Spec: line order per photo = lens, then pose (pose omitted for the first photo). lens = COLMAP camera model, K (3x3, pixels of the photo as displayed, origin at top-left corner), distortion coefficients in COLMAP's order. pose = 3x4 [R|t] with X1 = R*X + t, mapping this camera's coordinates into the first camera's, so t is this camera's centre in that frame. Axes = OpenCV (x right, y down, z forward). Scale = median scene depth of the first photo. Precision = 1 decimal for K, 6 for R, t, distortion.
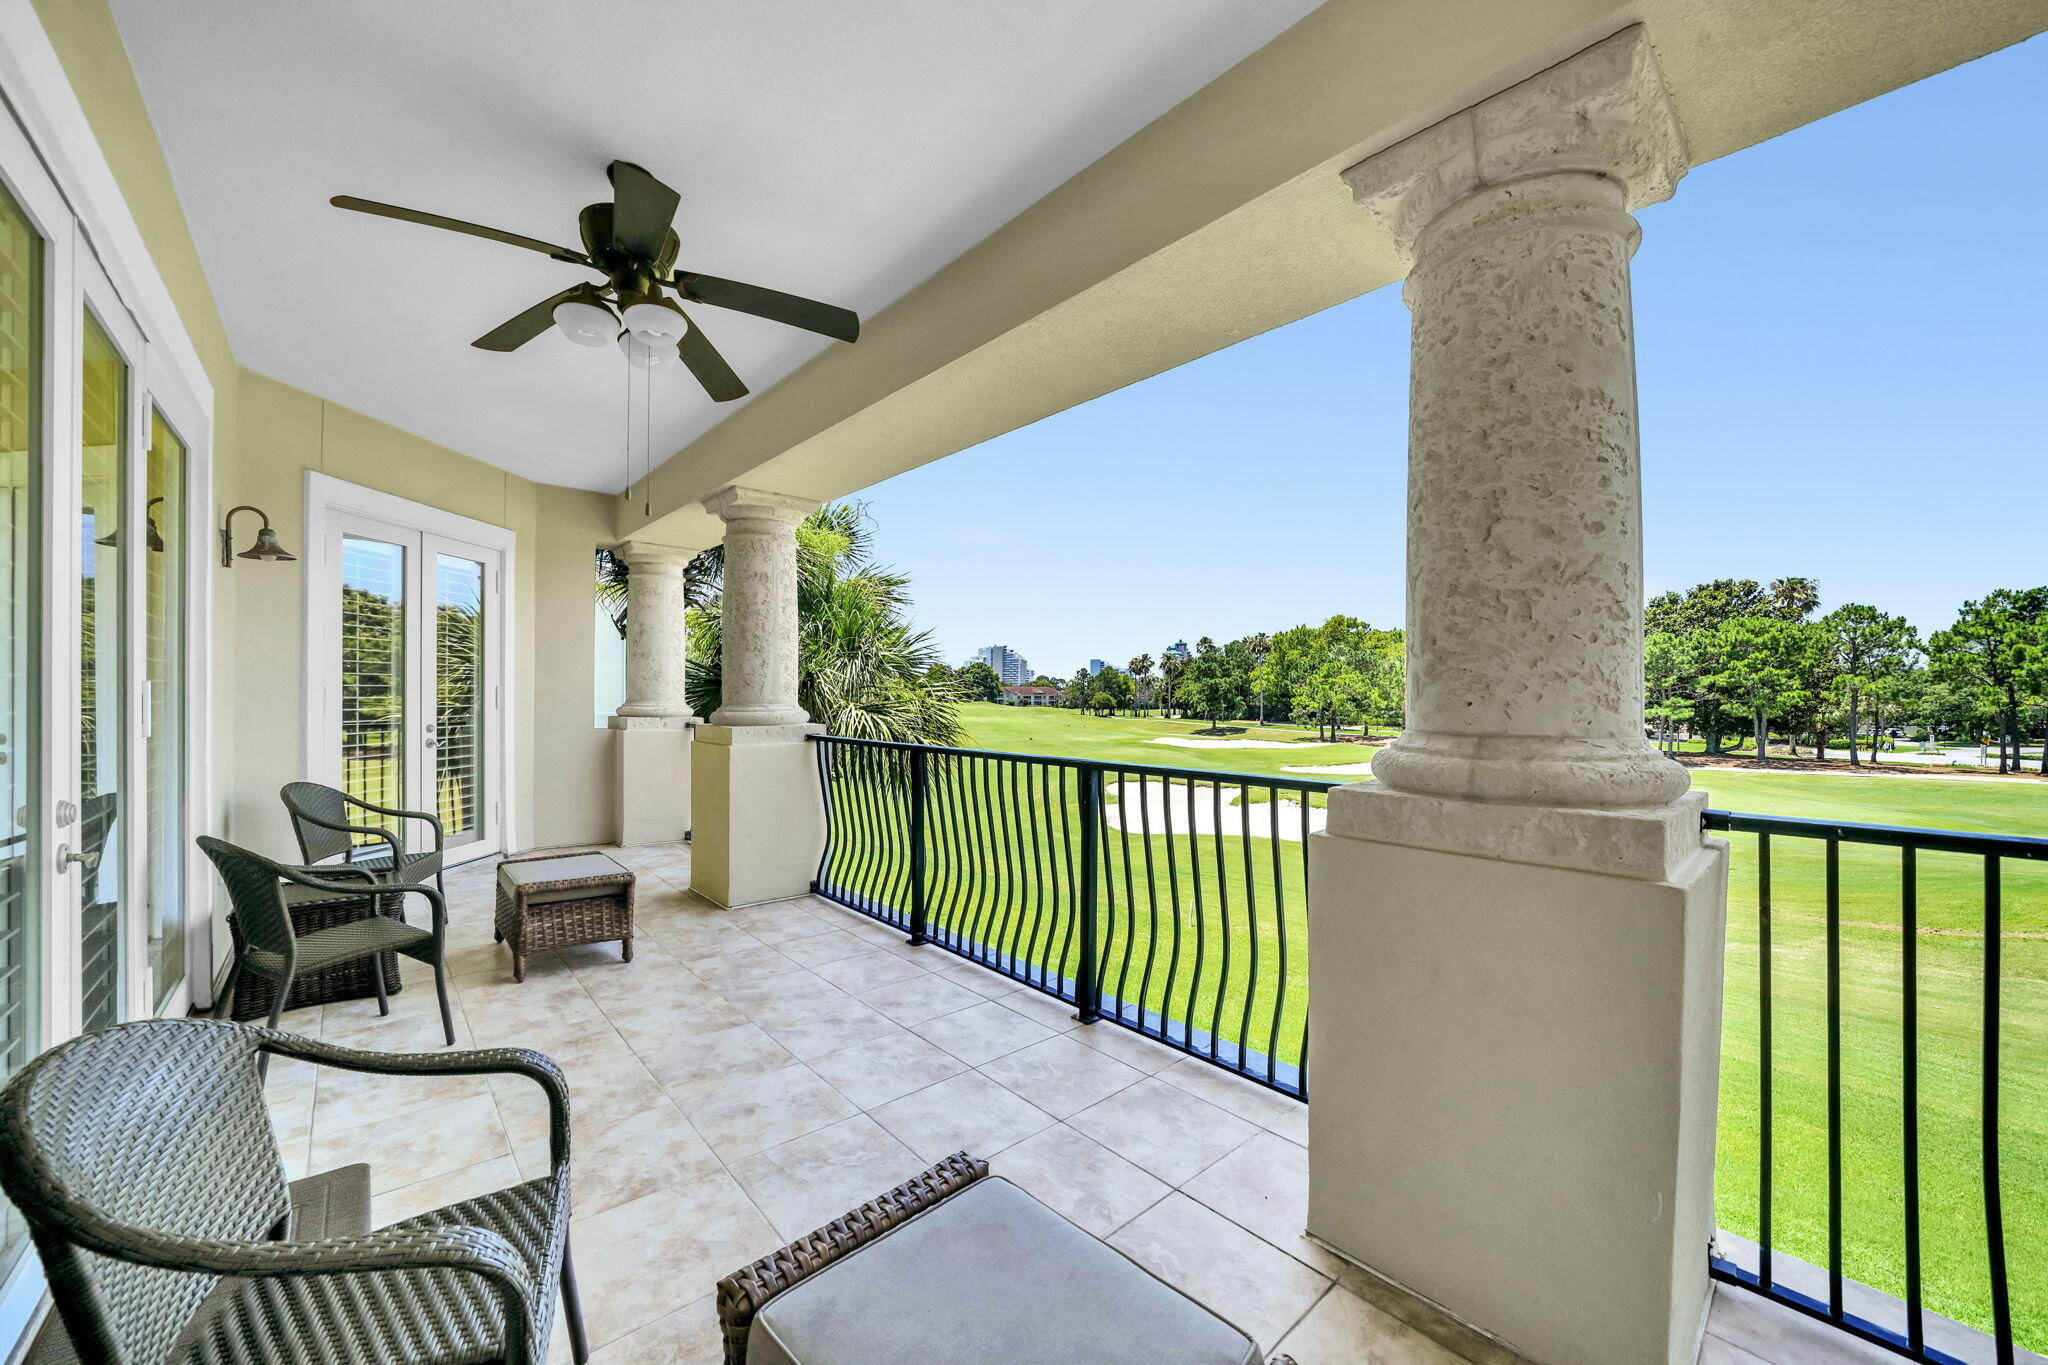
lens RADIAL K [[820.6, 0, 966.8], [0, 820.6, 695.2], [0, 0, 1]] dist [-0.021511, 0.000155]
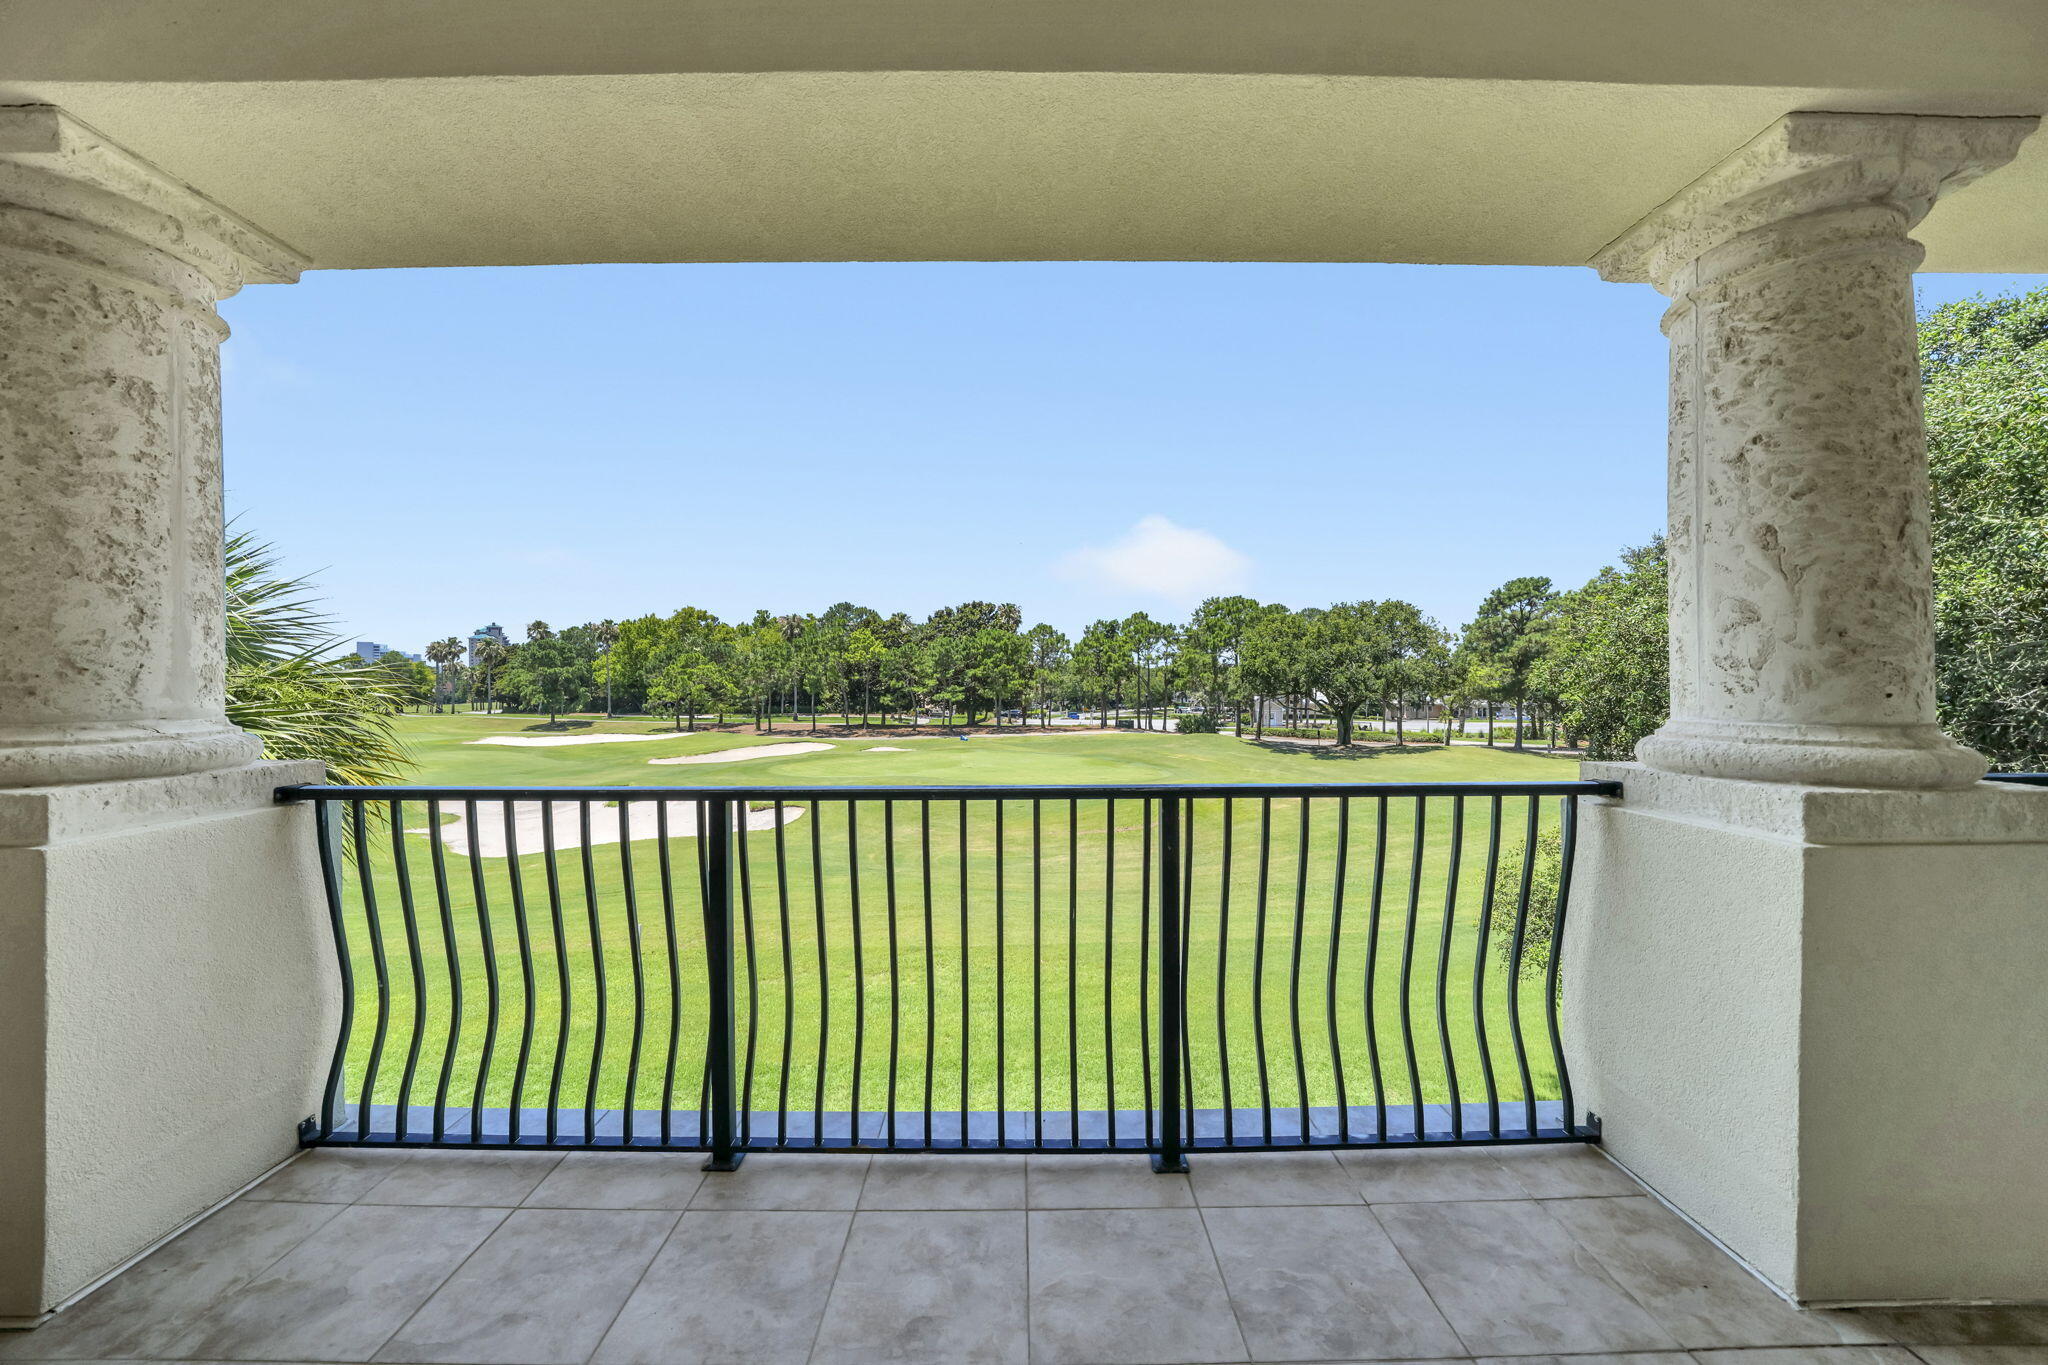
lens RADIAL K [[764.3, 0, 1024.0], [0, 764.3, 682.5], [0, 0, 1]] dist [-0.021576, 0.000113]
pose [[0.601262, -0.004678, 0.799038, -0.091871], [0.006881, 0.999976, 0.000677, -0.001634], [-0.799022, 0.005091, 0.601280, 0.152460]]
